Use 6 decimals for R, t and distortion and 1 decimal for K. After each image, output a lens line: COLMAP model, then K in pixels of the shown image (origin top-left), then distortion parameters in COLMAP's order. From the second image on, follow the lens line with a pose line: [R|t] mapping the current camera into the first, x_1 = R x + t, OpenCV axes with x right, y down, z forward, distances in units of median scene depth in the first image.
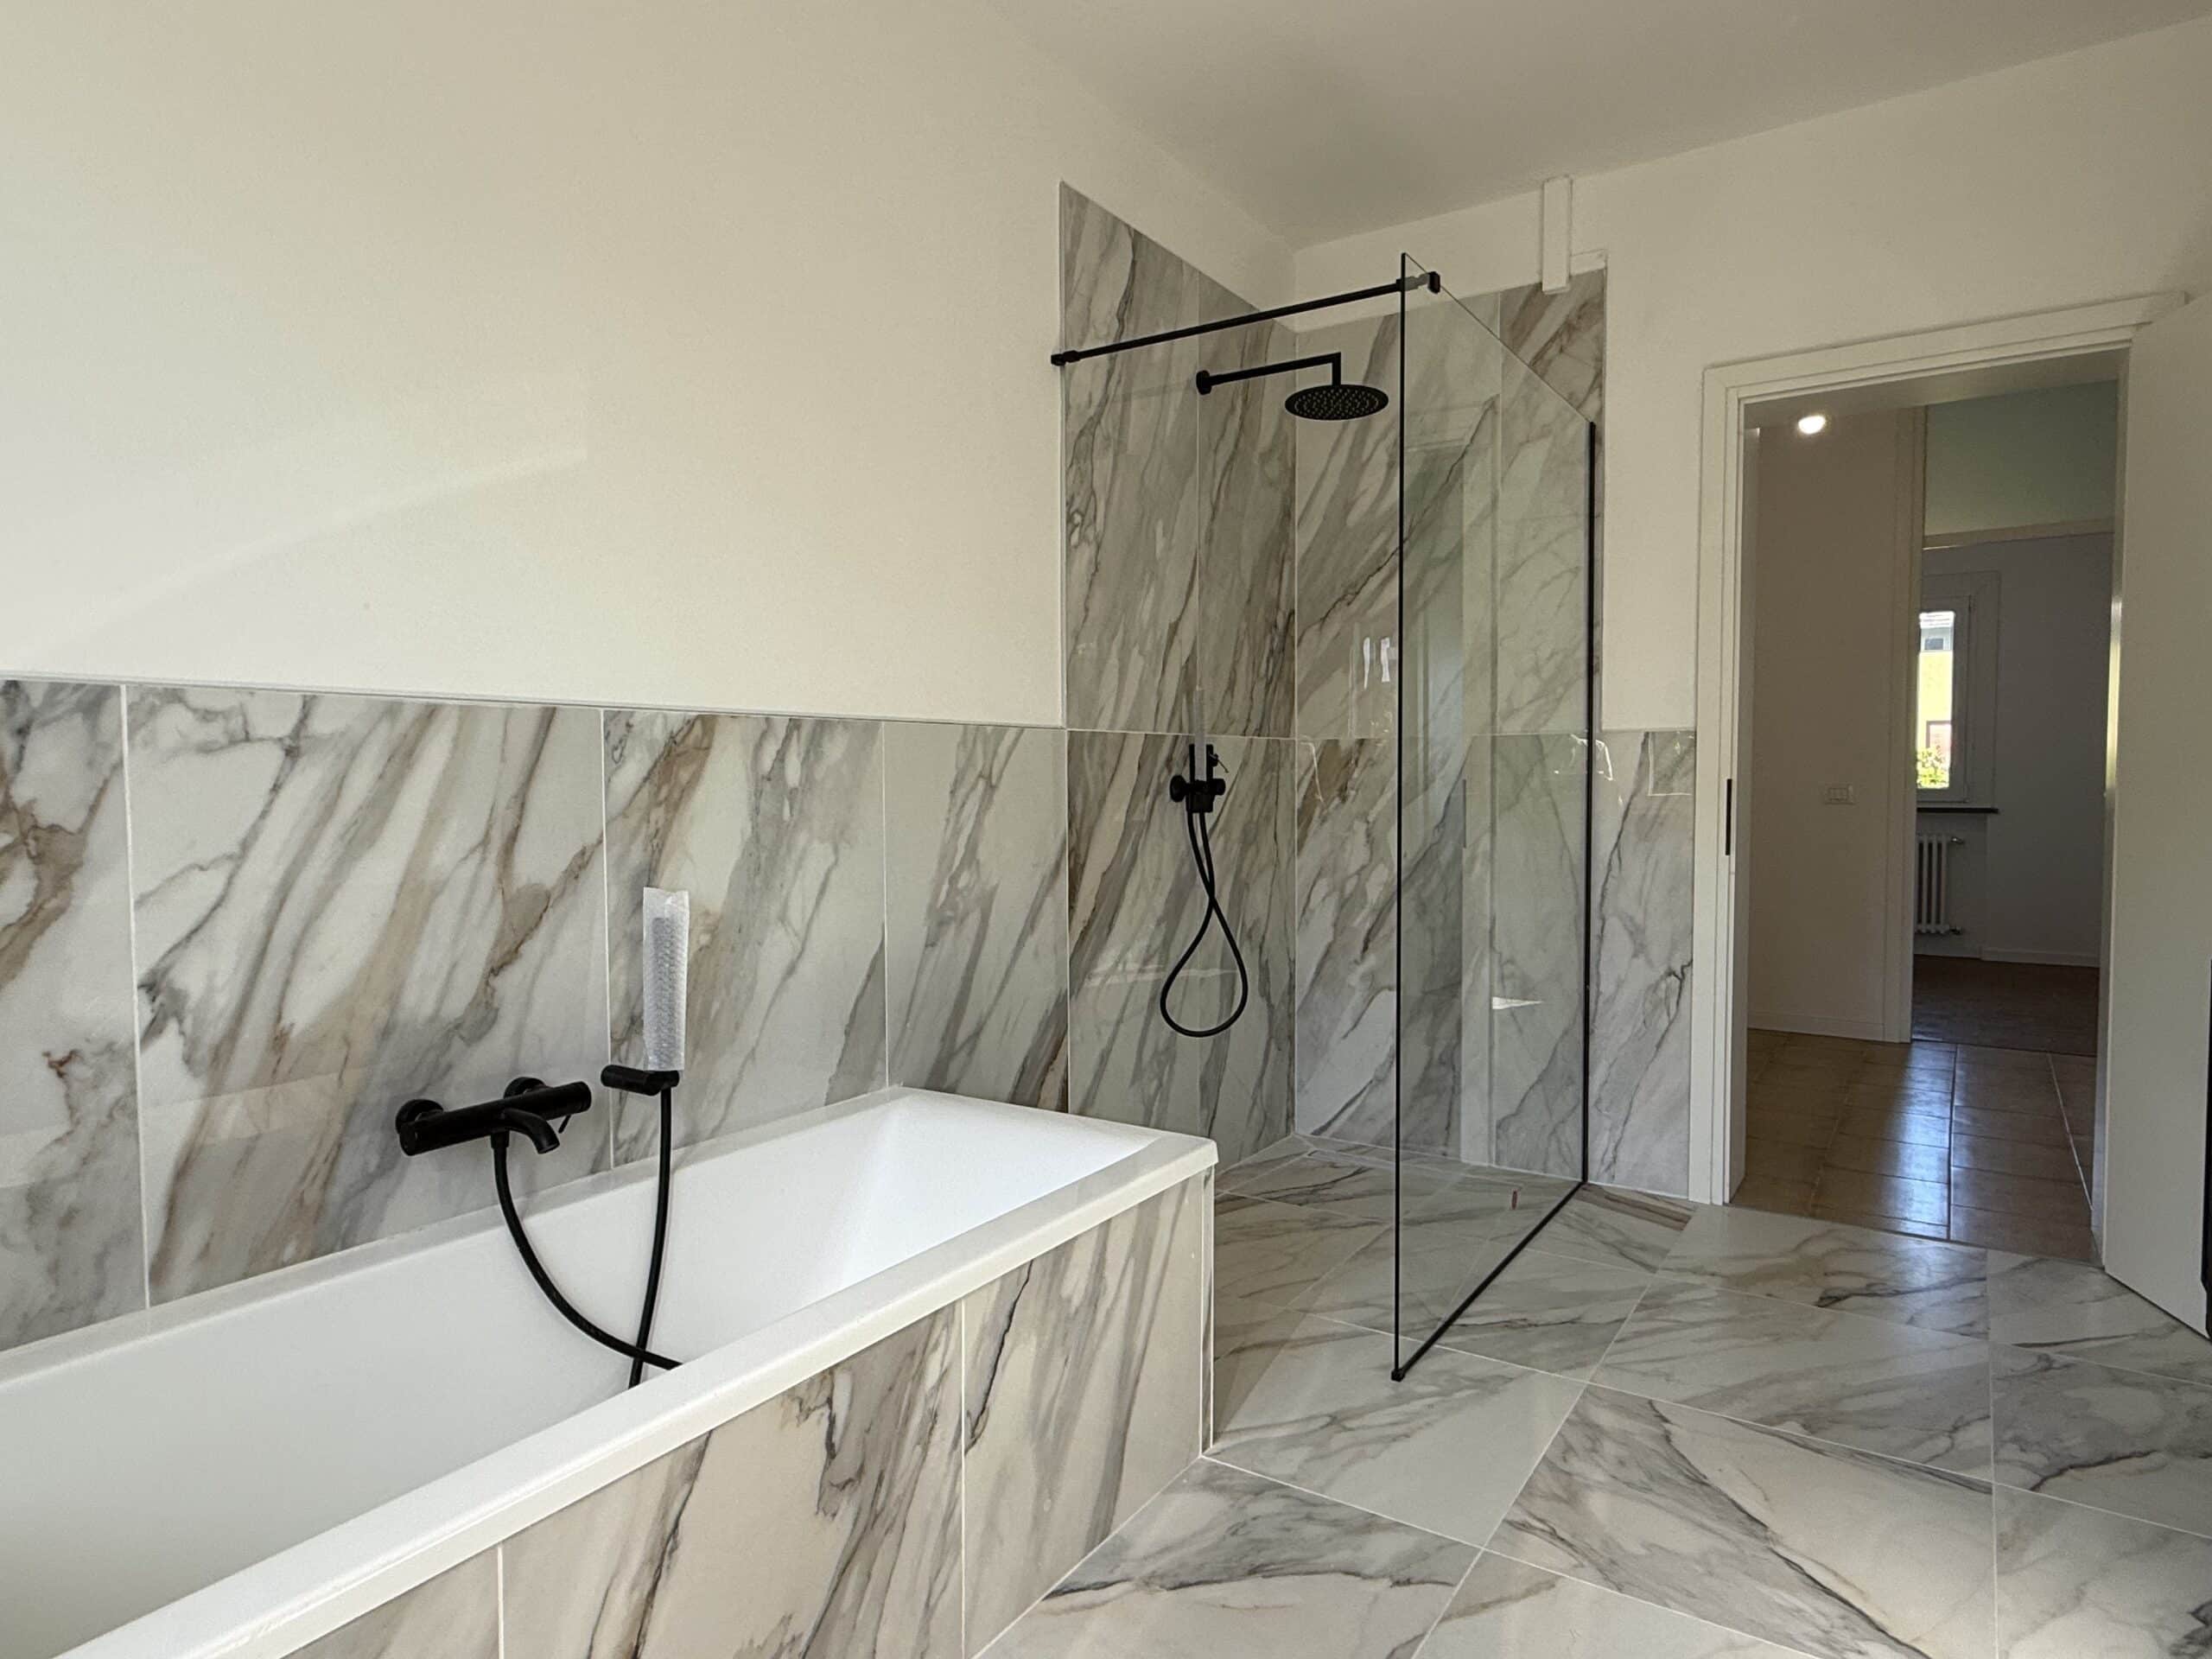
lens RADIAL K [[1287.9, 0, 1097.3], [0, 1287.9, 837.4], [0, 0, 1]] dist [-0.000893, 0.002286]
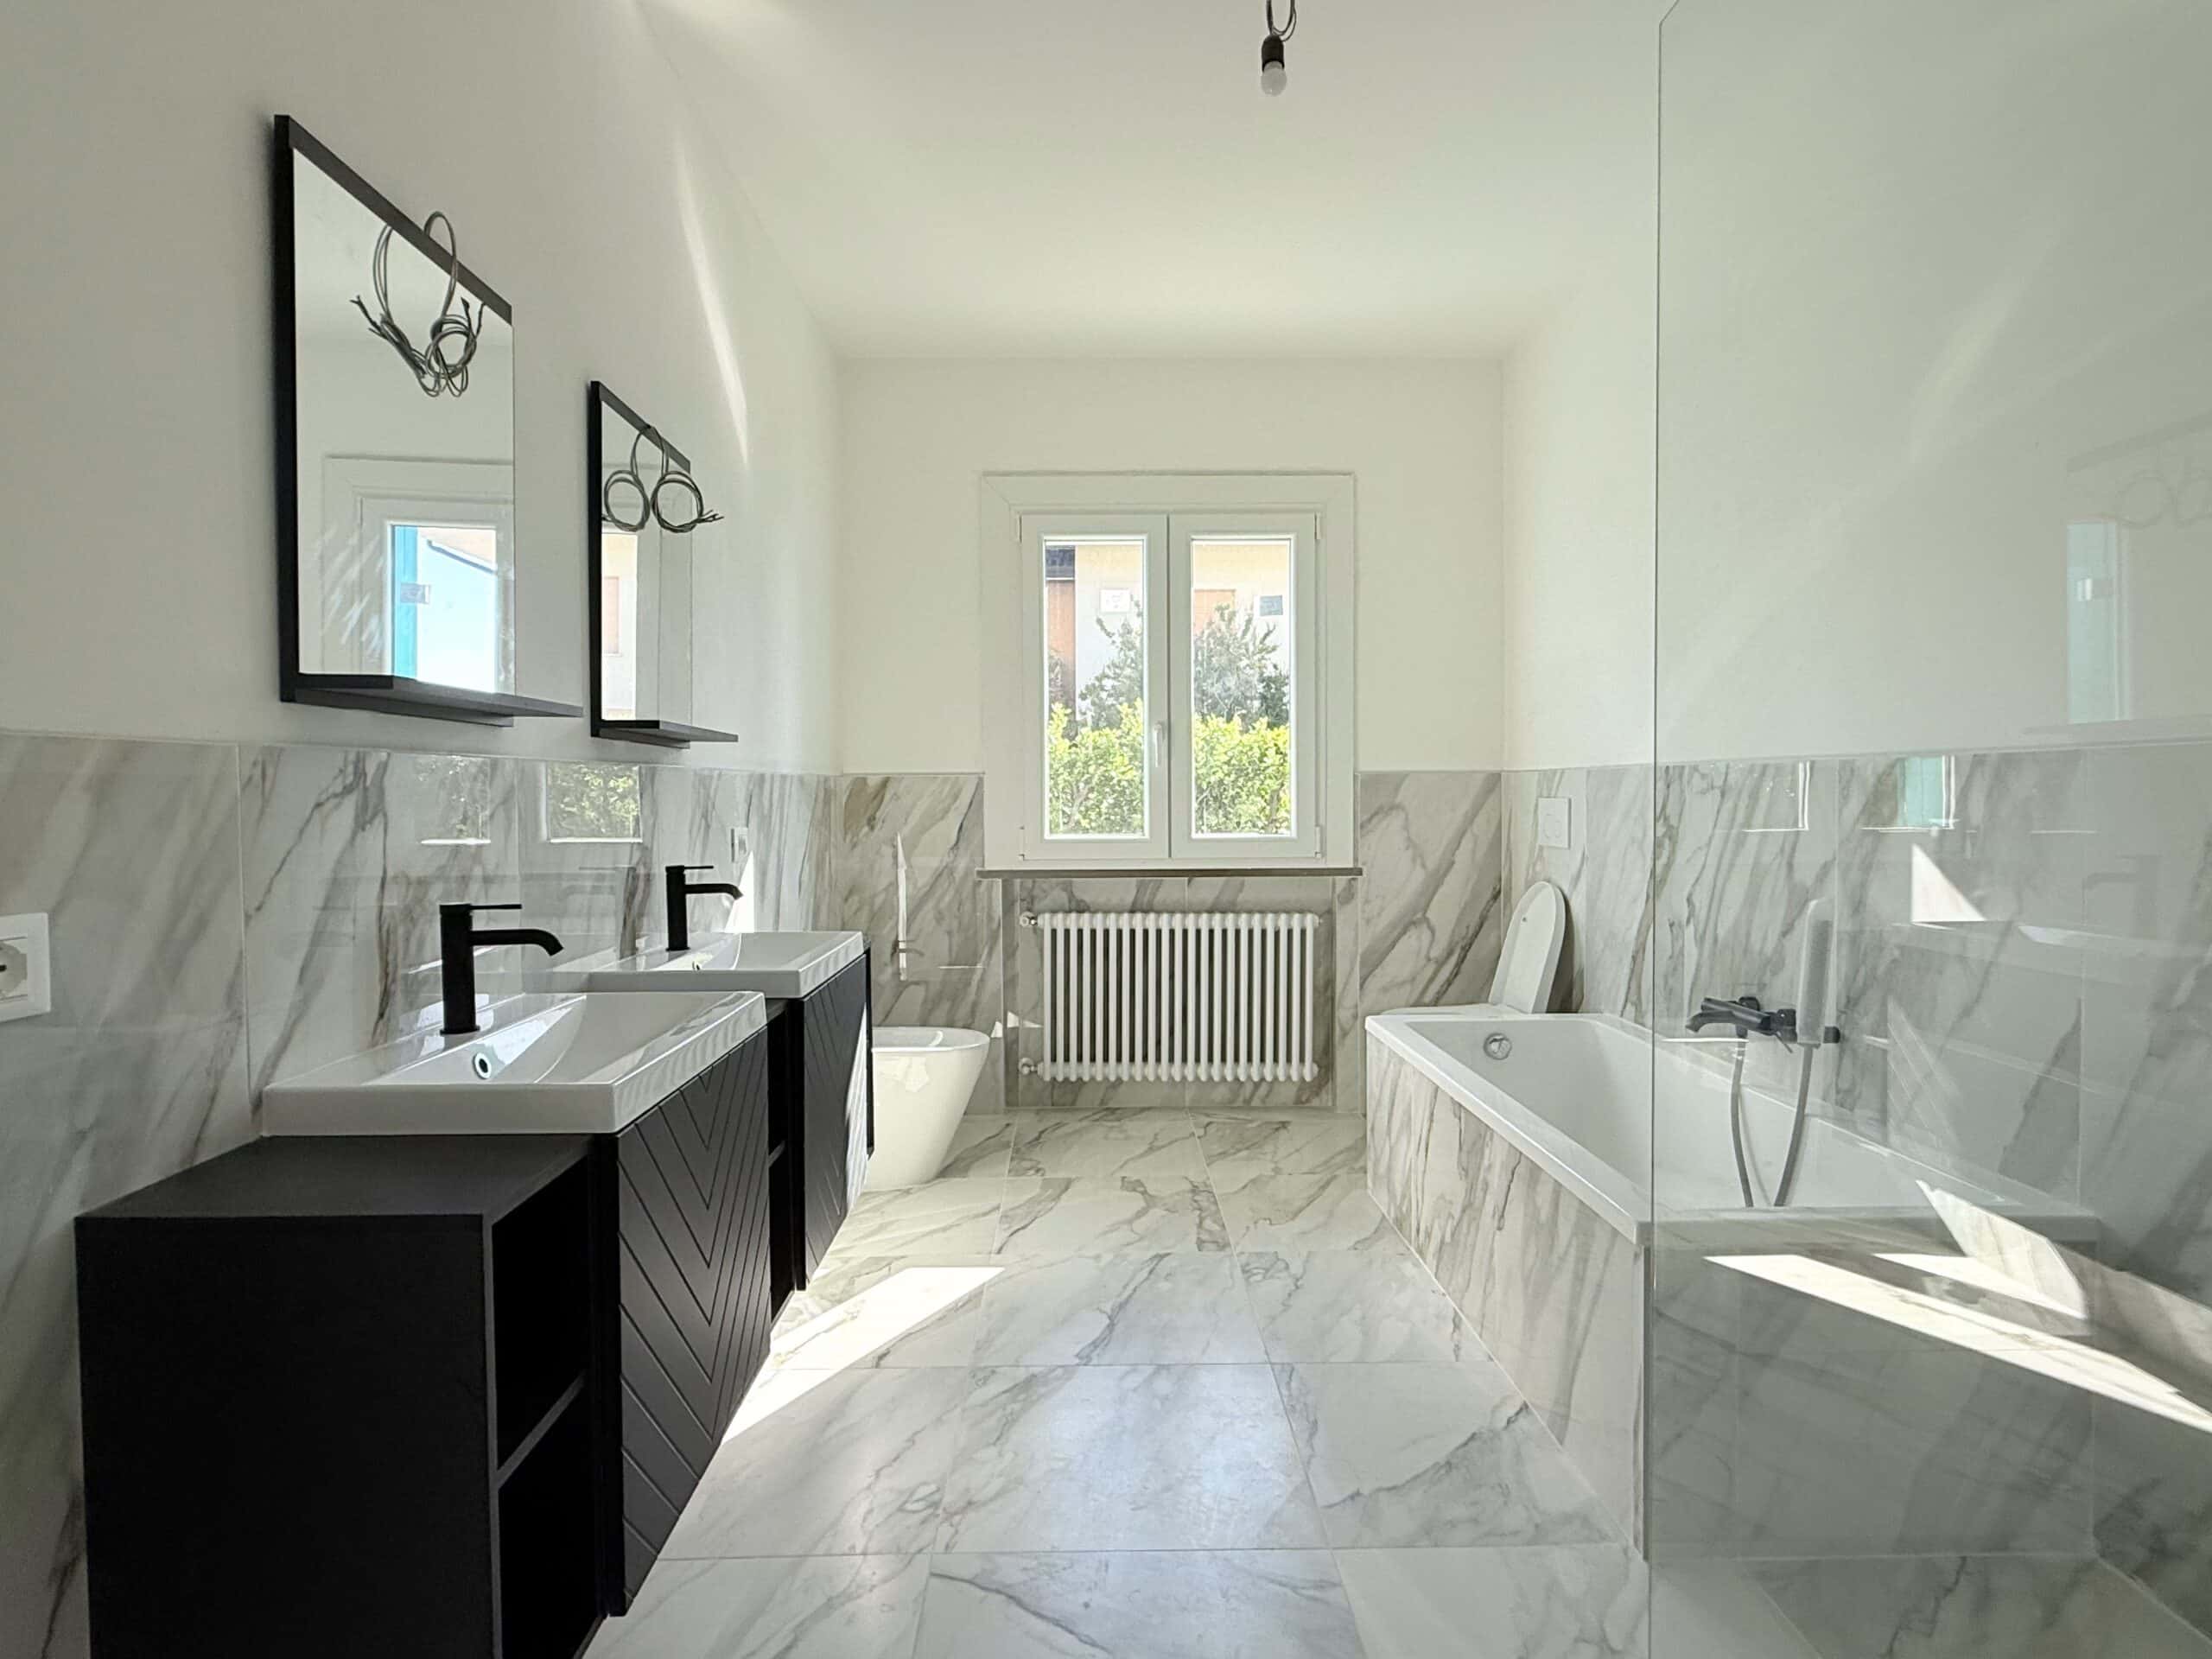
lens RADIAL K [[1198.3, 0, 1106.0], [0, 1198.3, 829.5], [0, 0, 1]] dist [-0.022413, -0.000127]
pose [[-0.811400, 0.023803, -0.584007, 0.947327], [-0.023577, 0.997024, 0.073395, -0.098698], [0.584016, 0.073322, -0.808424, 1.542047]]
